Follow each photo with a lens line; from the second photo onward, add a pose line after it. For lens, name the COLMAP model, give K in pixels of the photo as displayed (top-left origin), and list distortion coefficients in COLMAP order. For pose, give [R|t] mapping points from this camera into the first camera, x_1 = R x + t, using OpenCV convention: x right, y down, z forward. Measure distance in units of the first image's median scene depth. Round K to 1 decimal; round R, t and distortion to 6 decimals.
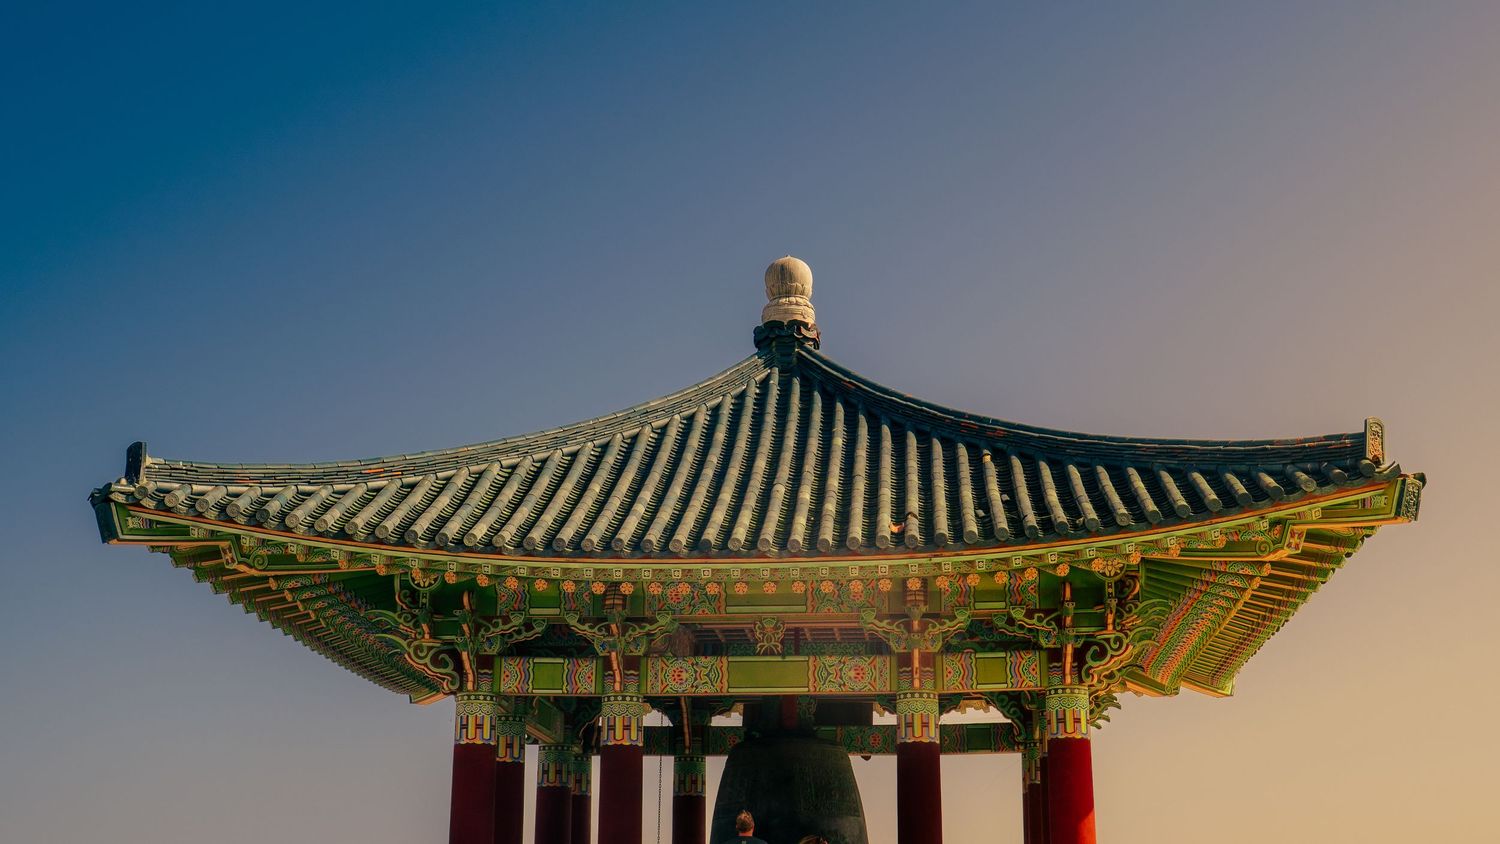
lens RADIAL K [[2074.1, 0, 775.4], [0, 2074.1, 421.7], [0, 0, 1]] dist [-0.014974, 0.742246]
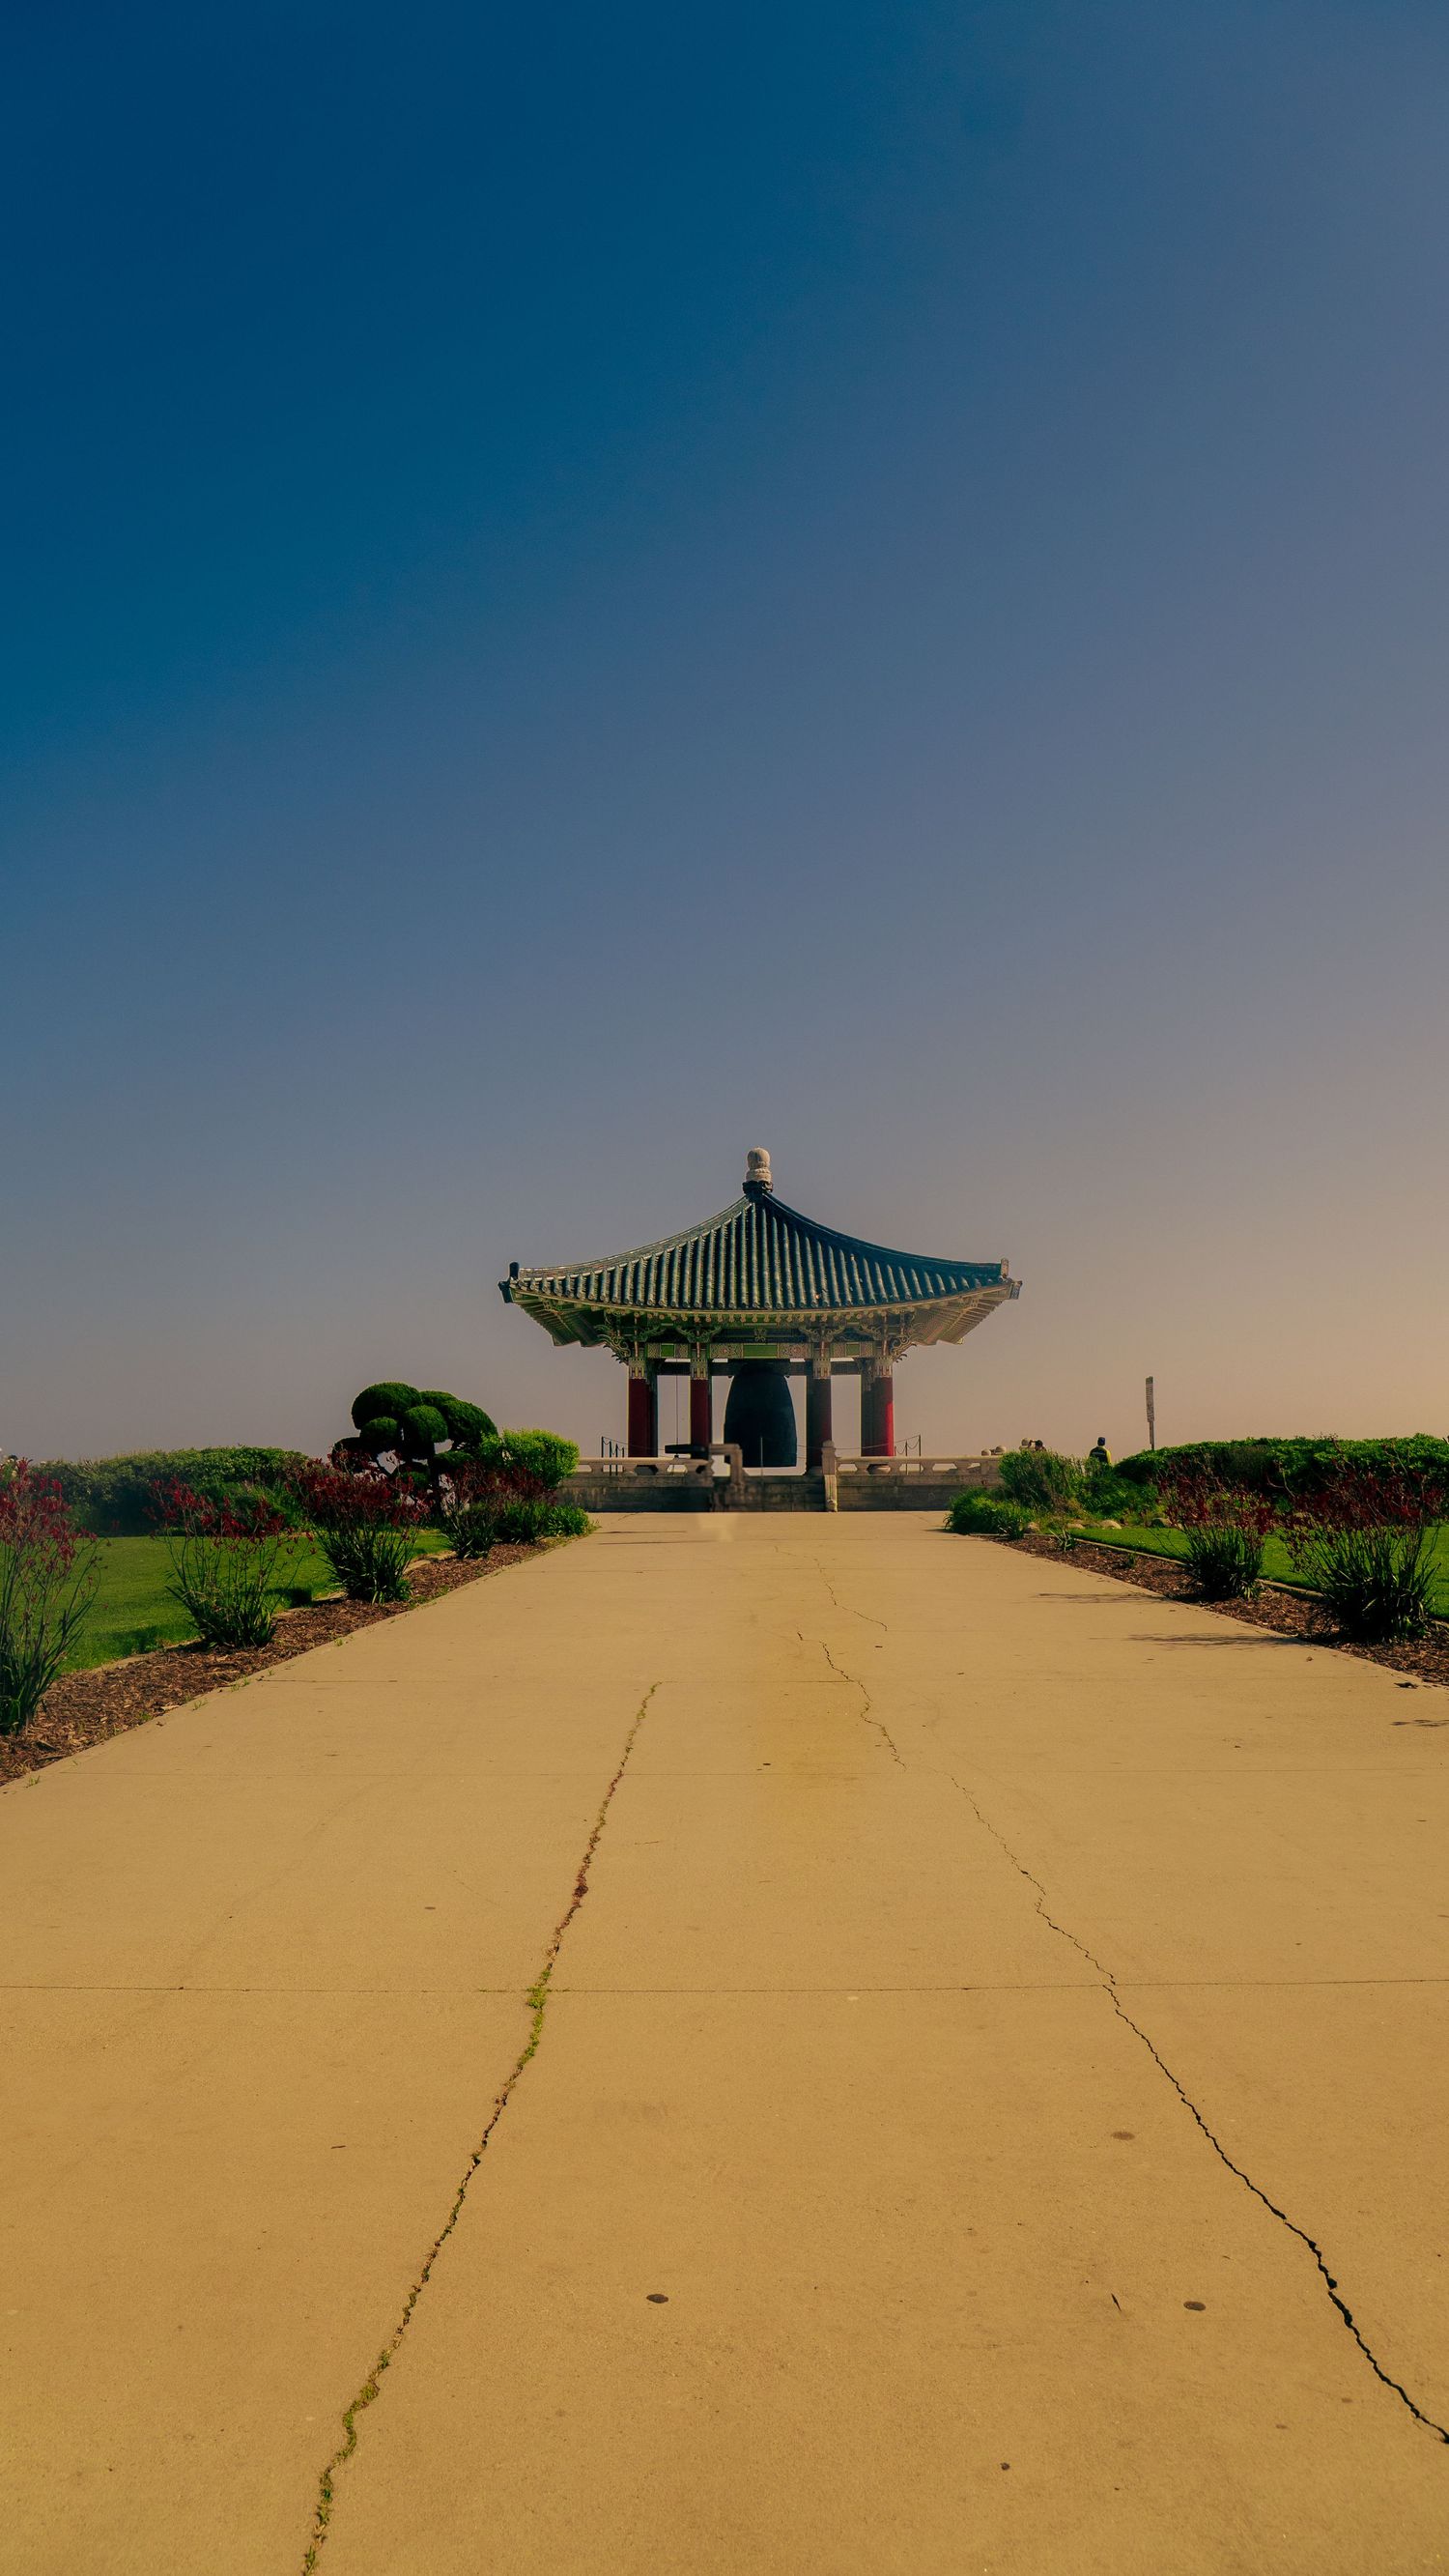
lens RADIAL K [[1917.0, 0, 732.0], [0, 1917.0, 1294.7], [0, 0, 1]] dist [-0.138942, -0.002912]
pose [[0.997912, 0.003535, 0.064498, -0.182265], [-0.013123, 0.988774, 0.148839, -0.275480], [-0.063248, -0.149374, 0.986756, -1.191615]]
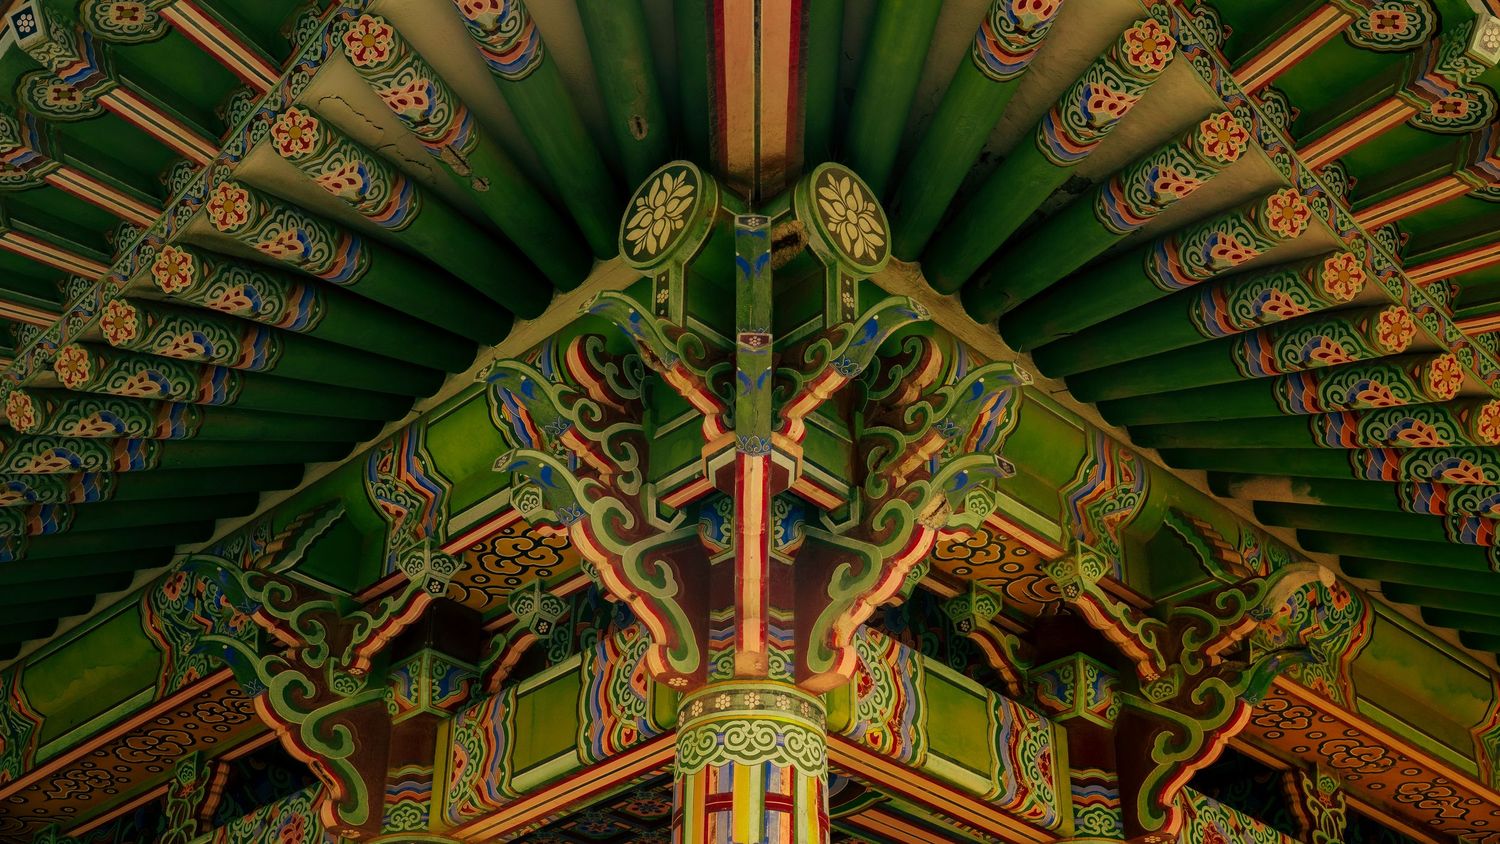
lens RADIAL K [[2067.2, 0, 750.0], [0, 2067.2, 422.0], [0, 0, 1]] dist [0.110813, 0.488849]
pose [[0.767129, -0.335209, -0.546943, 0.308591], [0.154287, 0.923995, -0.349897, 0.190851], [0.622662, 0.184030, 0.760543, 0.784631]]
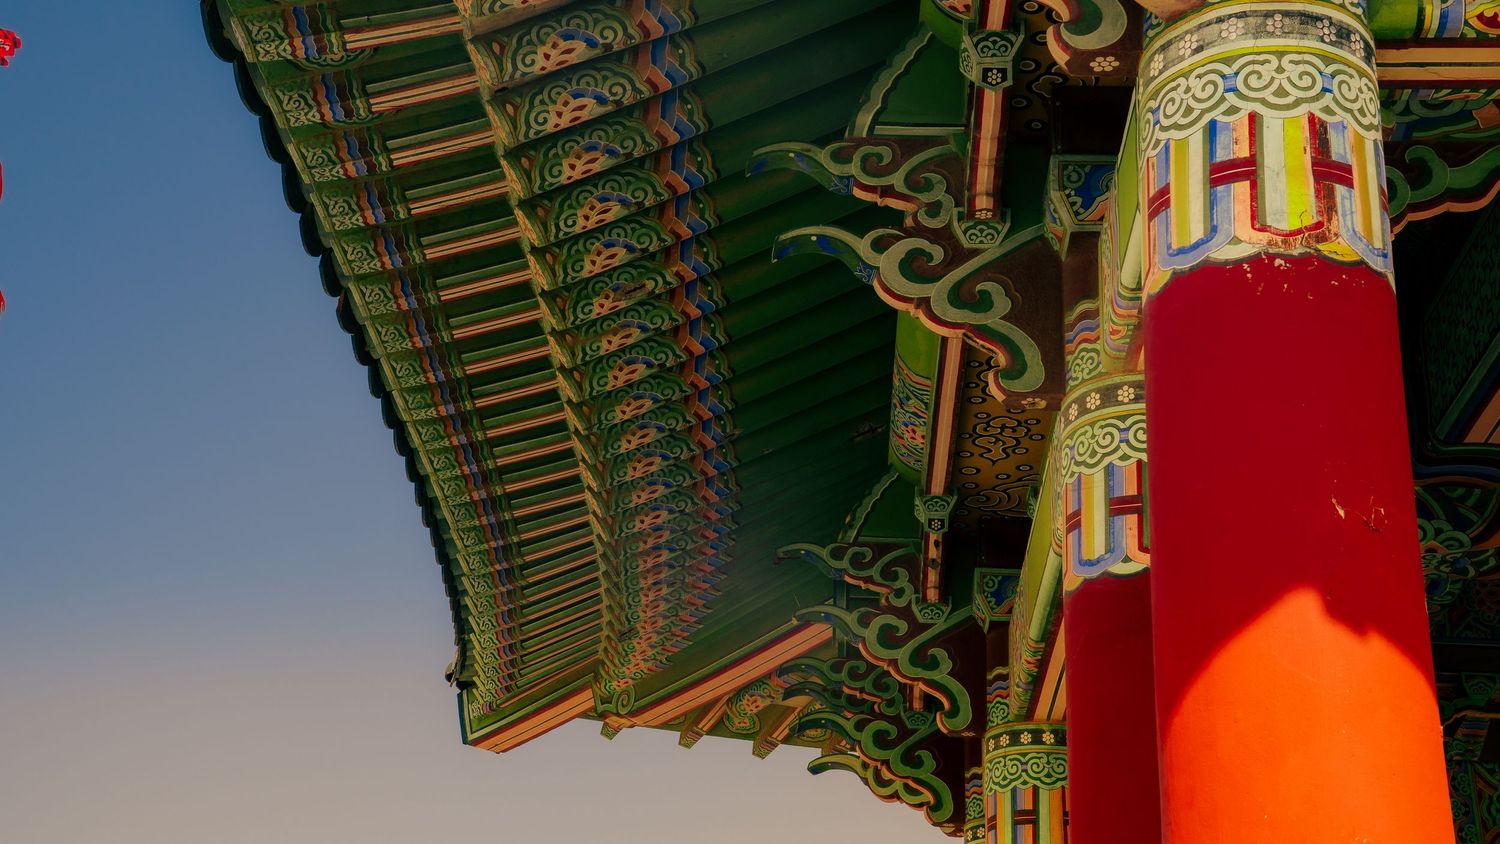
lens RADIAL K [[2251.7, 0, 744.3], [0, 2251.7, 428.0], [0, 0, 1]] dist [0.183525, 0.524790]
pose [[0.057453, -0.398141, -0.915523, 0.315670], [0.220493, 0.899453, -0.377315, 0.226736], [0.973695, -0.180188, 0.139464, 0.926476]]
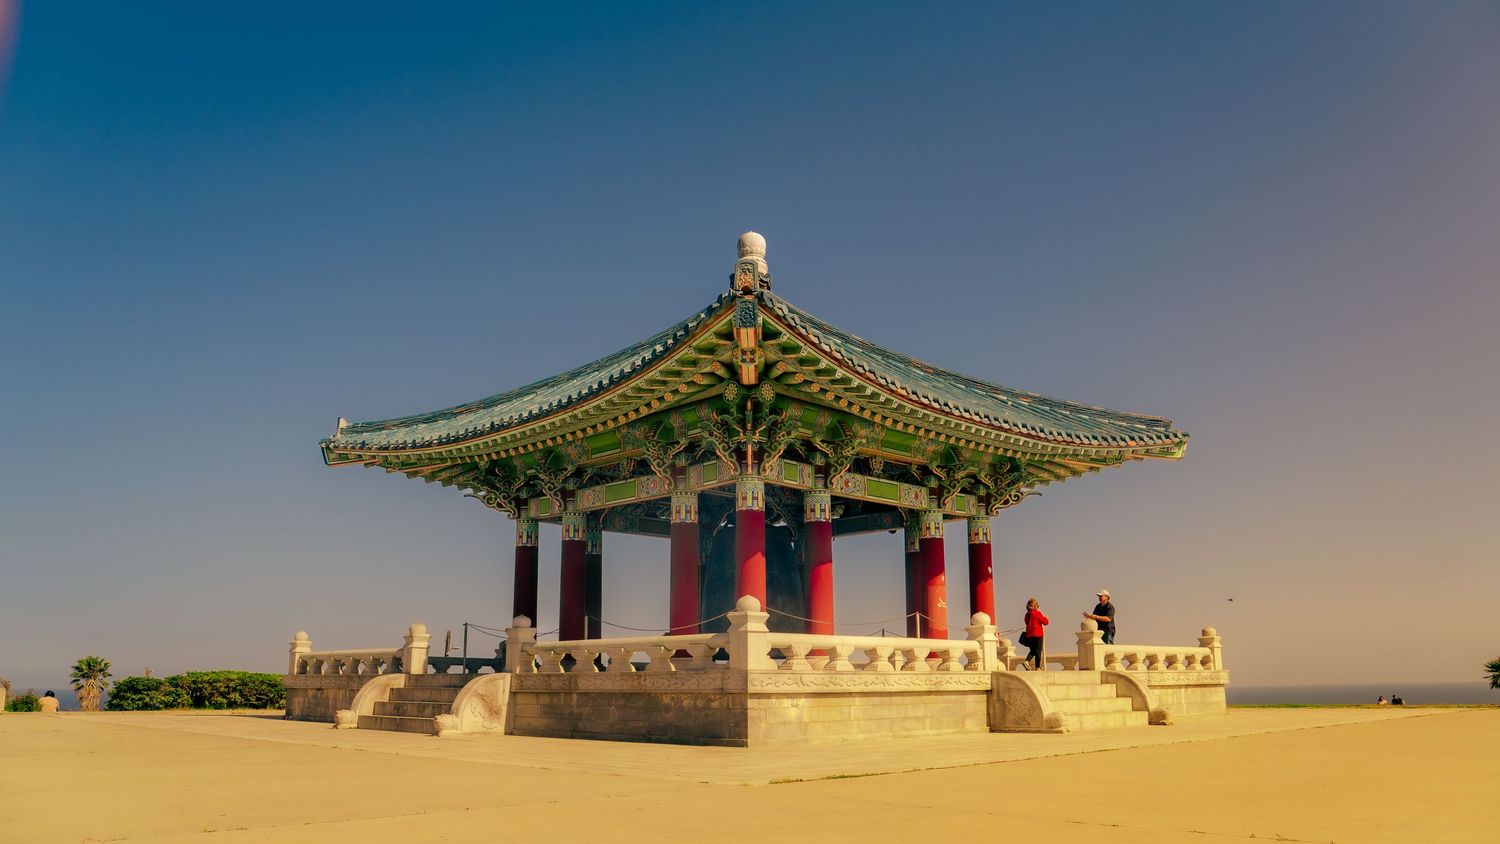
lens RADIAL K [[1143.5, 0, 750.0], [0, 1143.5, 422.0], [0, 0, 1]] dist [-0.133767, 0.003774]
pose [[0.761655, -0.151052, -0.630131, 0.671304], [0.169884, 0.984984, -0.030773, 0.114390], [0.625317, -0.083611, 0.775879, 0.364688]]
